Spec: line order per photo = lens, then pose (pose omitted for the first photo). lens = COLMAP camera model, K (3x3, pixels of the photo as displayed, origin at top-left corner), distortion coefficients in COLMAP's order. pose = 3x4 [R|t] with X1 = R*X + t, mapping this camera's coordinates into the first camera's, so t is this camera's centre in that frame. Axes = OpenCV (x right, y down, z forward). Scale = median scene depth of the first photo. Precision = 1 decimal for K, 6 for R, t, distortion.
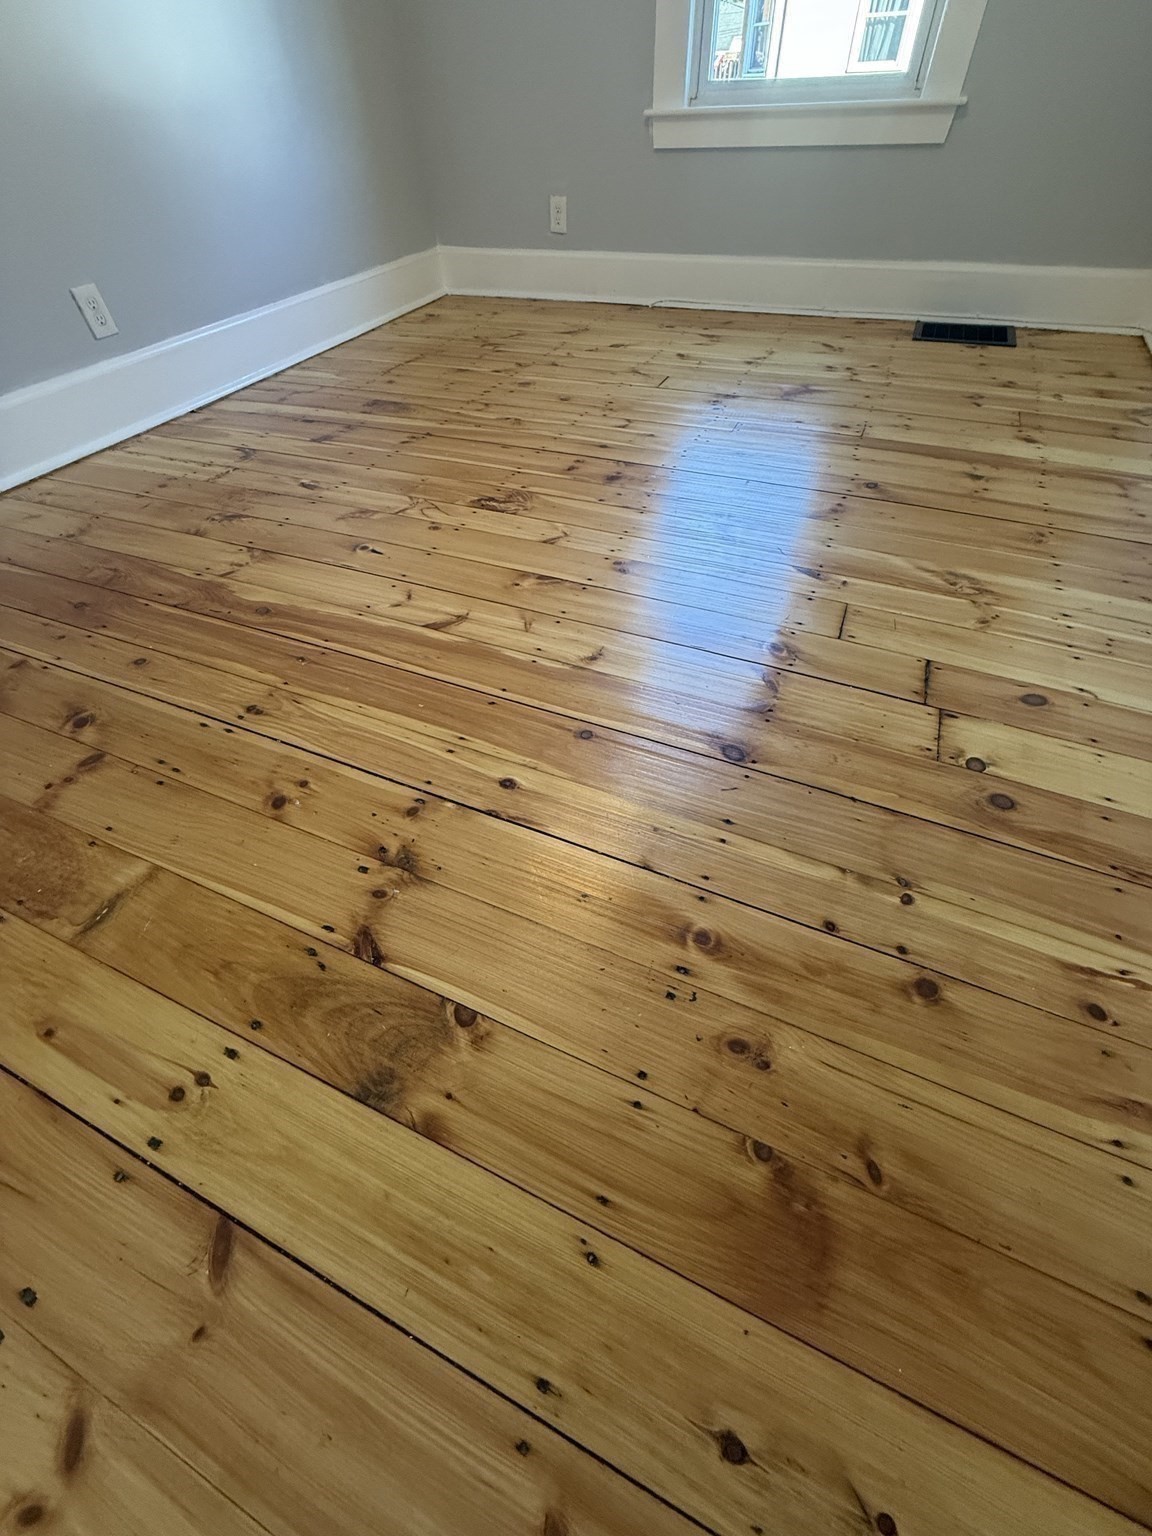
lens RADIAL K [[612.1, 0, 578.8], [0, 612.1, 765.4], [0, 0, 1]] dist [0.000195, 0.000099]
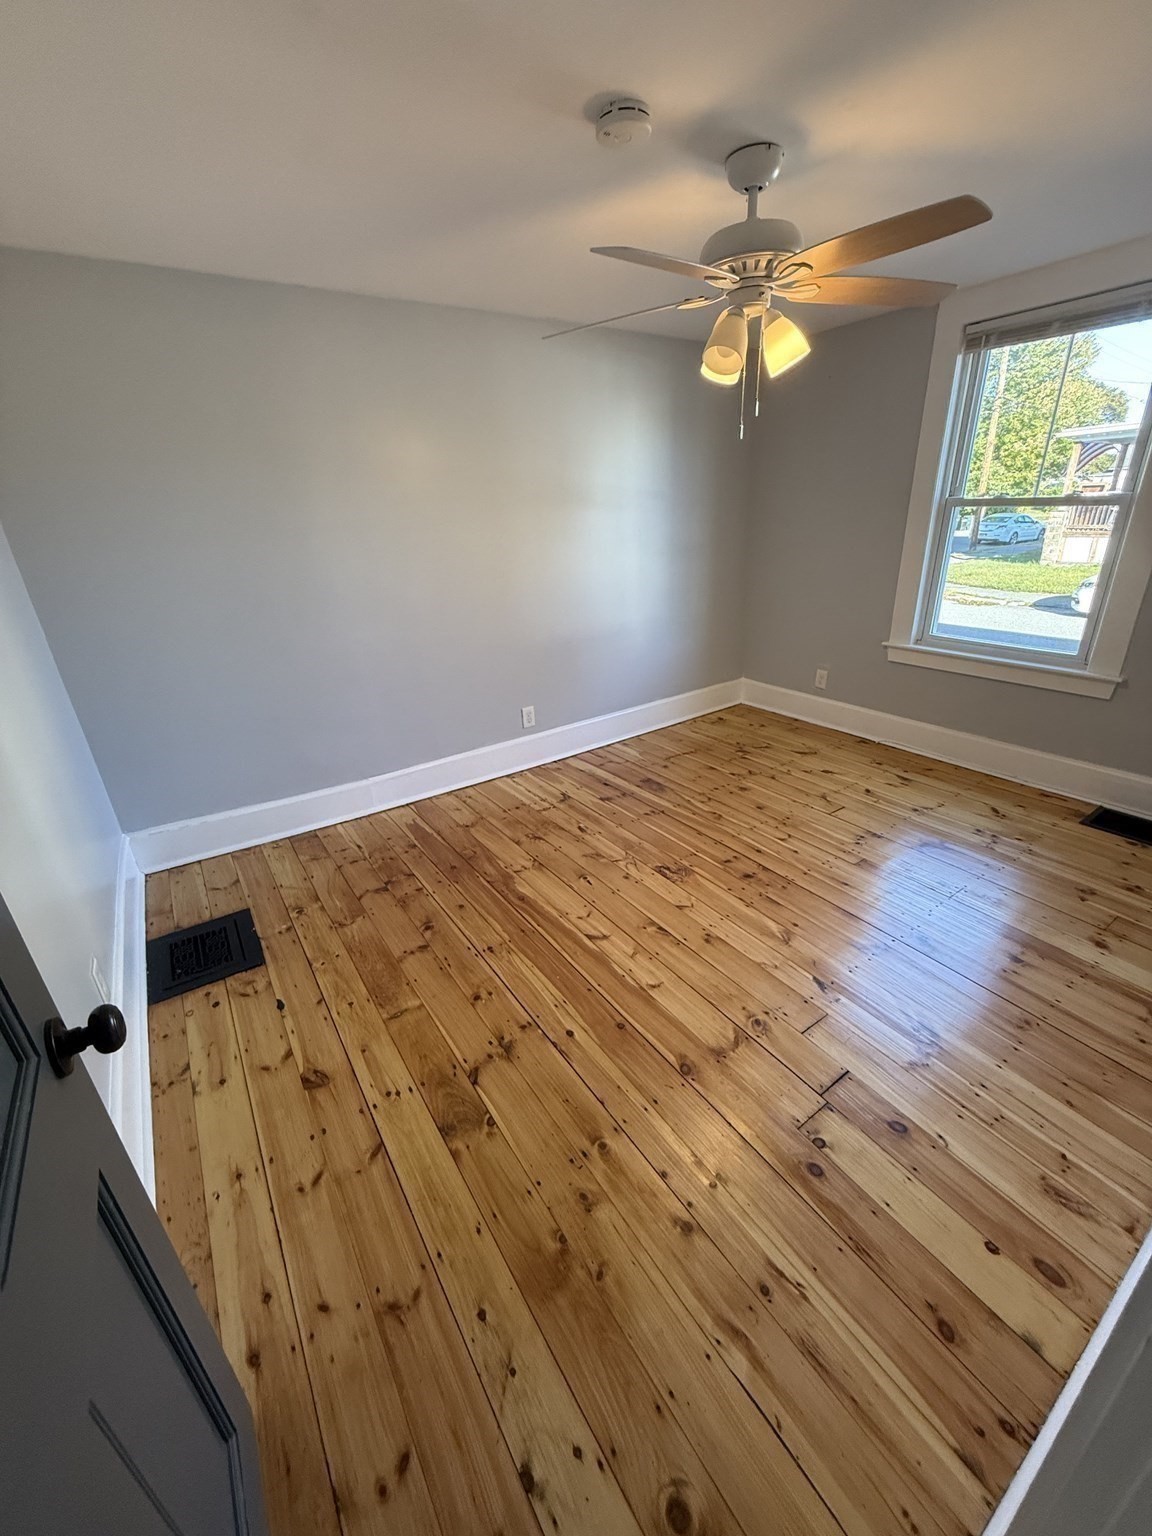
lens RADIAL K [[612.1, 0, 578.8], [0, 612.1, 765.4], [0, 0, 1]] dist [0.000195, 0.000099]
pose [[0.849141, 0.205735, -0.486450, 0.519267], [-0.383478, 0.873476, -0.299974, -0.108164], [0.363187, 0.441263, 0.820599, -0.749754]]
